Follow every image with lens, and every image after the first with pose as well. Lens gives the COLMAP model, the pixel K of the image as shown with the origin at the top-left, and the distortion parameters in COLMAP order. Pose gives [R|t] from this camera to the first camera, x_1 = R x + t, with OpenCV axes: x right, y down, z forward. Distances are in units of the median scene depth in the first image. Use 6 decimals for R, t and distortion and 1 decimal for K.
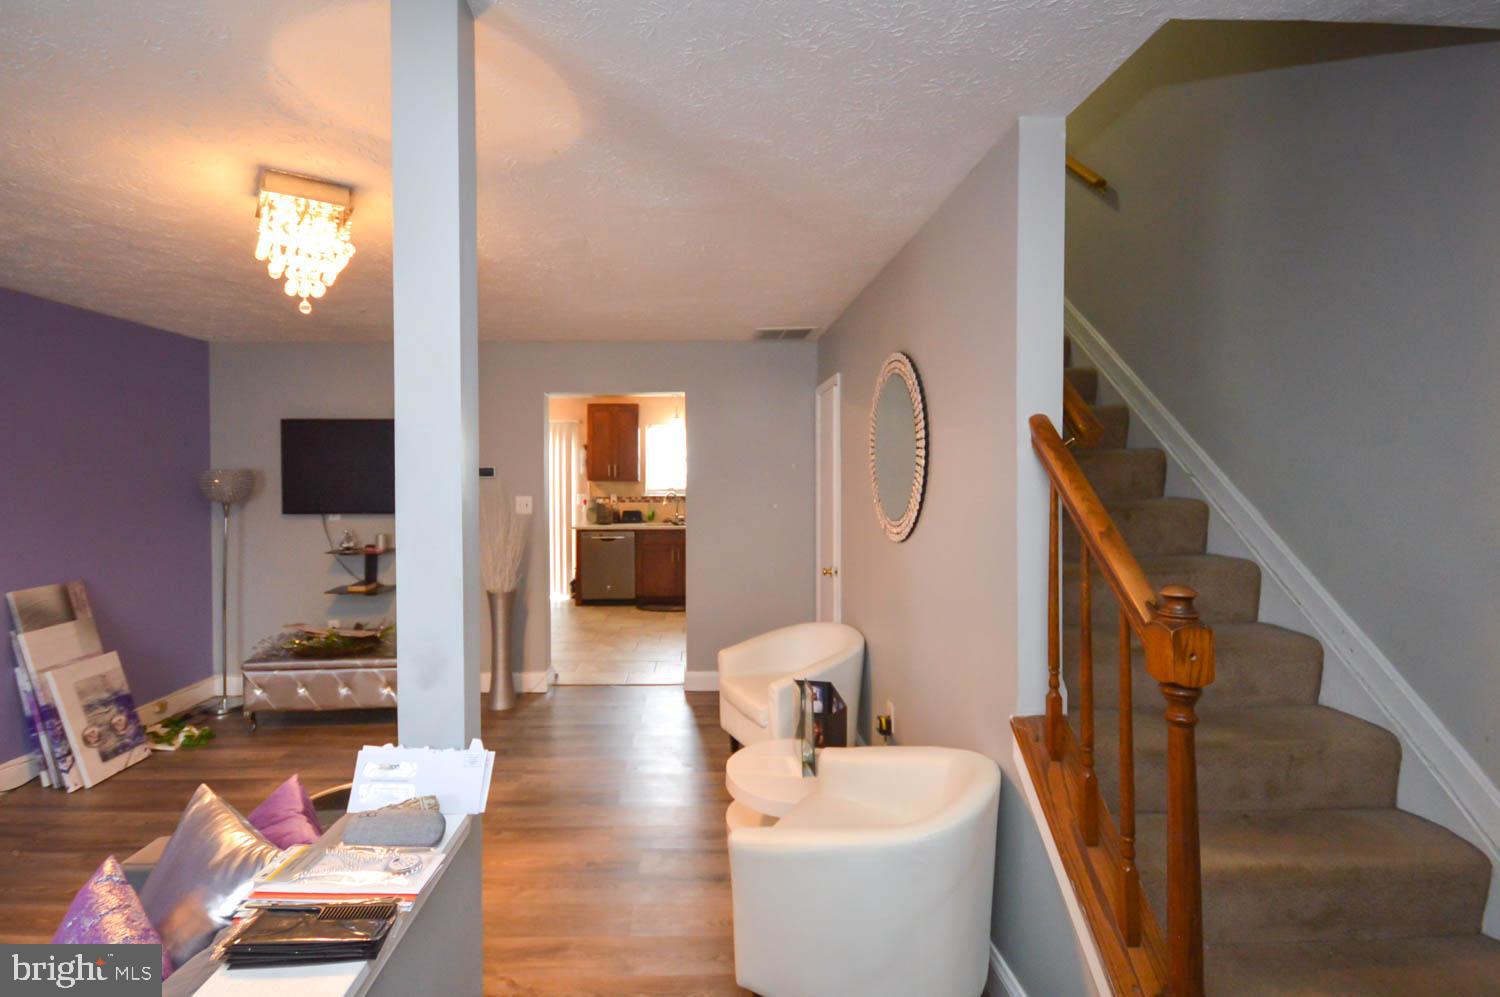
lens RADIAL K [[681.6, 0, 749.9], [0, 681.6, 482.7], [0, 0, 1]] dist [-0.007271, 0.000132]
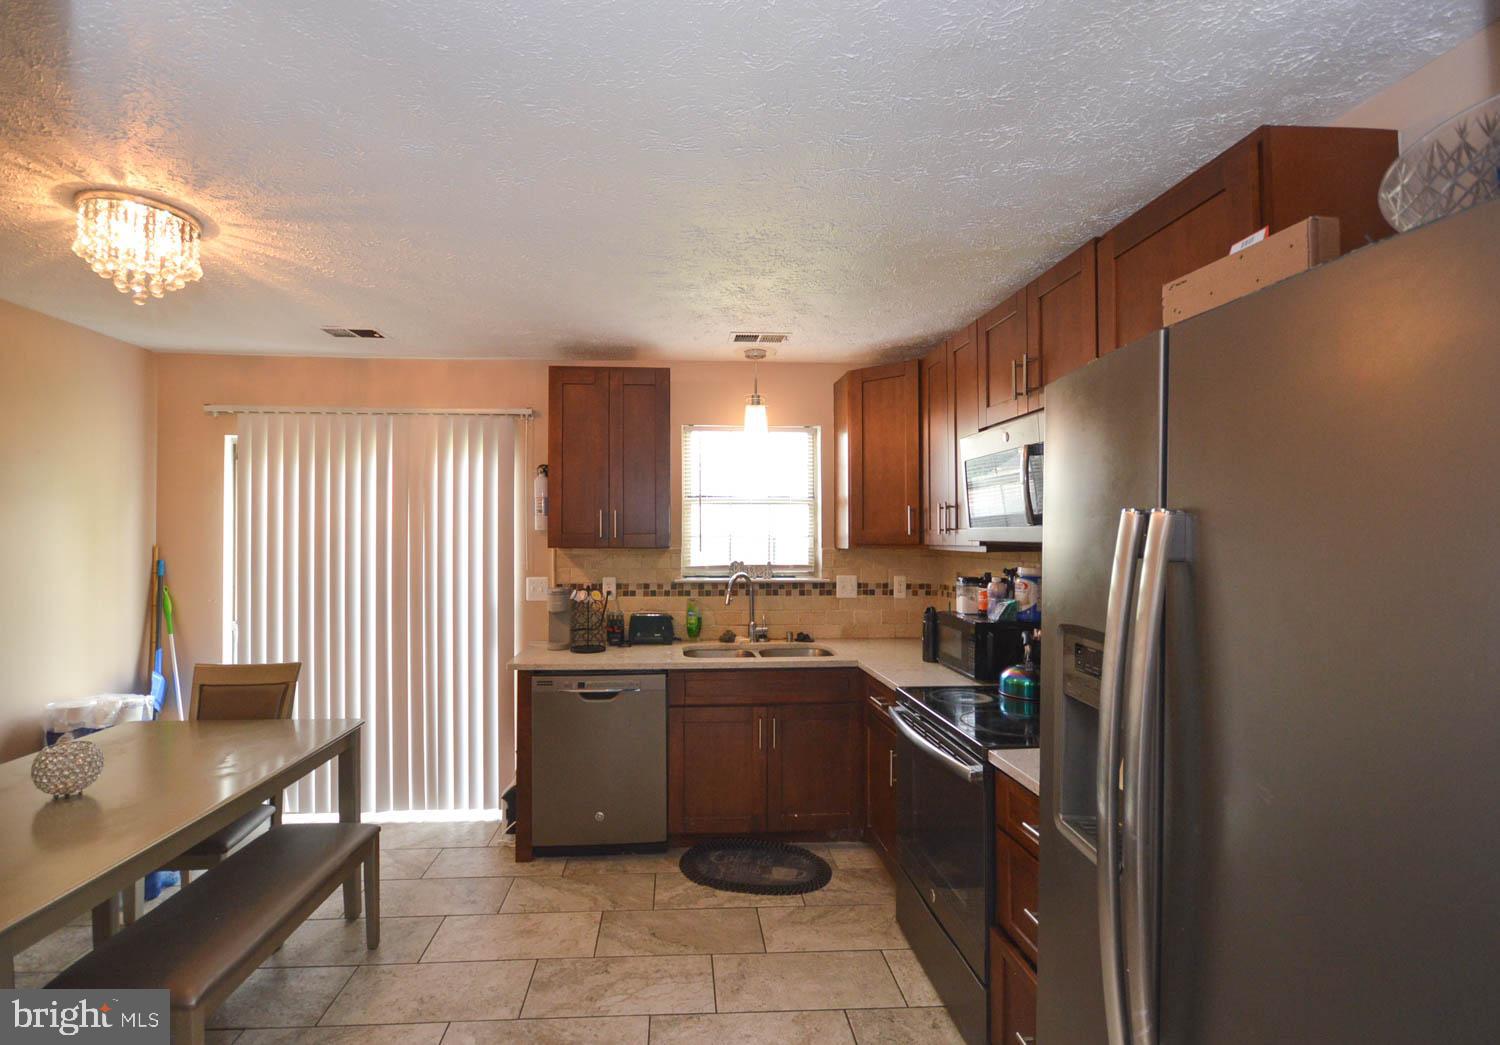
lens RADIAL K [[771.4, 0, 750.0], [0, 771.4, 522.5], [0, 0, 1]] dist [0.023418, 0.000116]
pose [[0.999511, -0.000431, 0.031251, -0.125723], [0.001394, 0.999525, -0.030798, -0.003336], [-0.031223, 0.030827, 0.999037, 0.503722]]
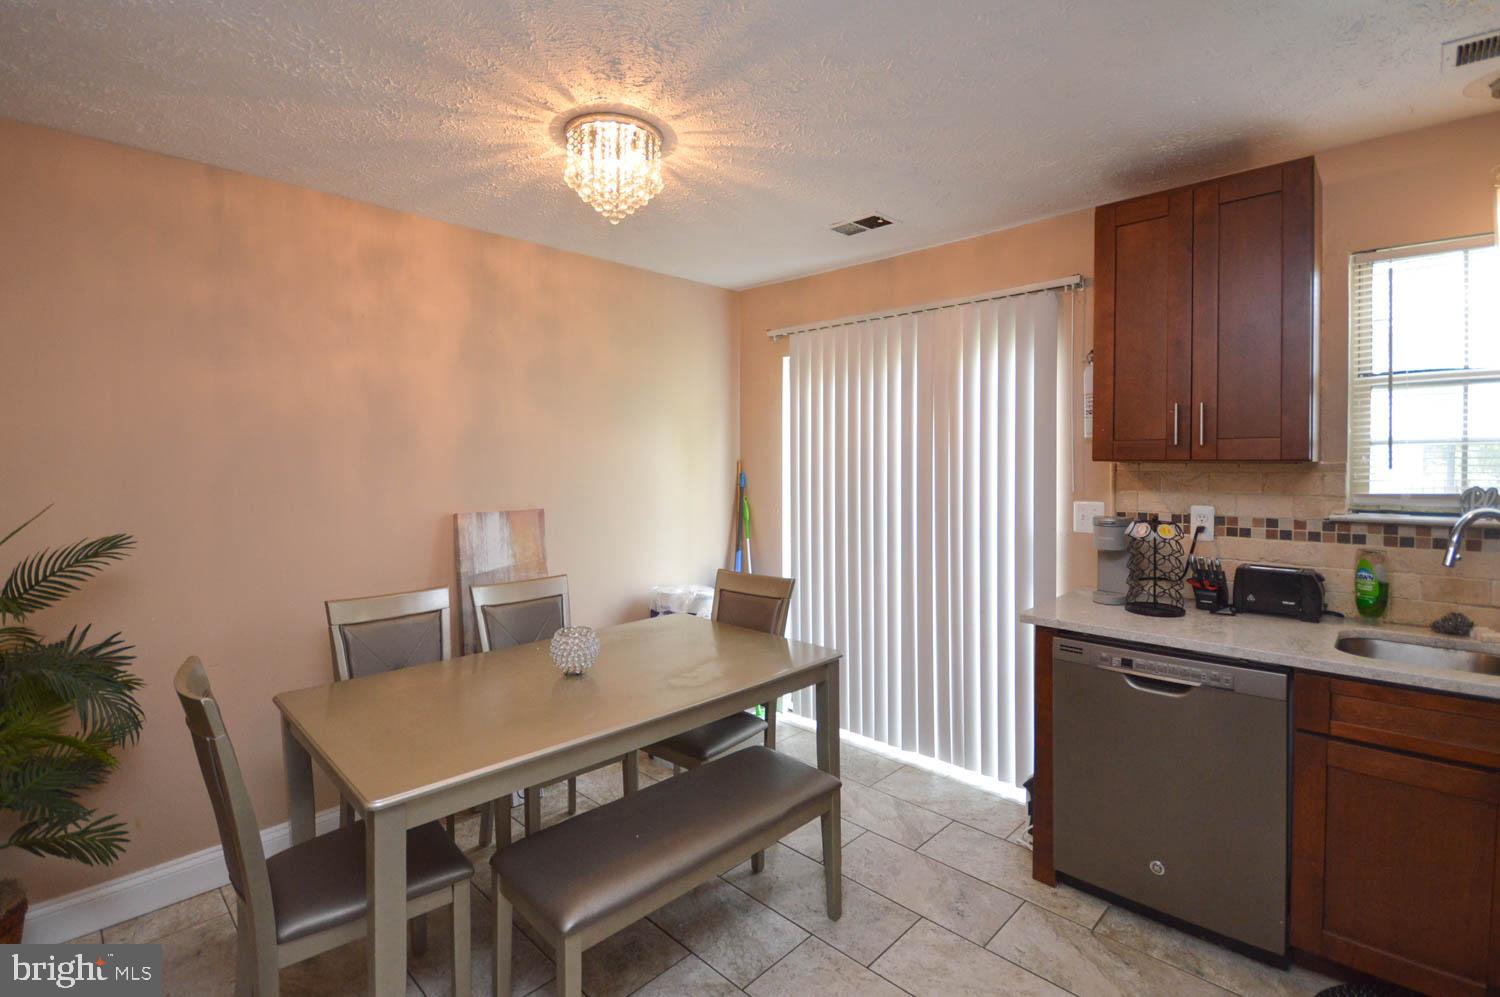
lens RADIAL K [[700.2, 0, 746.5], [0, 700.2, 474.7], [0, 0, 1]] dist [0.000003, 0.000243]
pose [[0.658055, 0.006529, -0.752942, -0.102815], [-0.006464, 0.999975, 0.003022, 0.003348], [0.752942, 0.002878, 0.658080, 0.658976]]
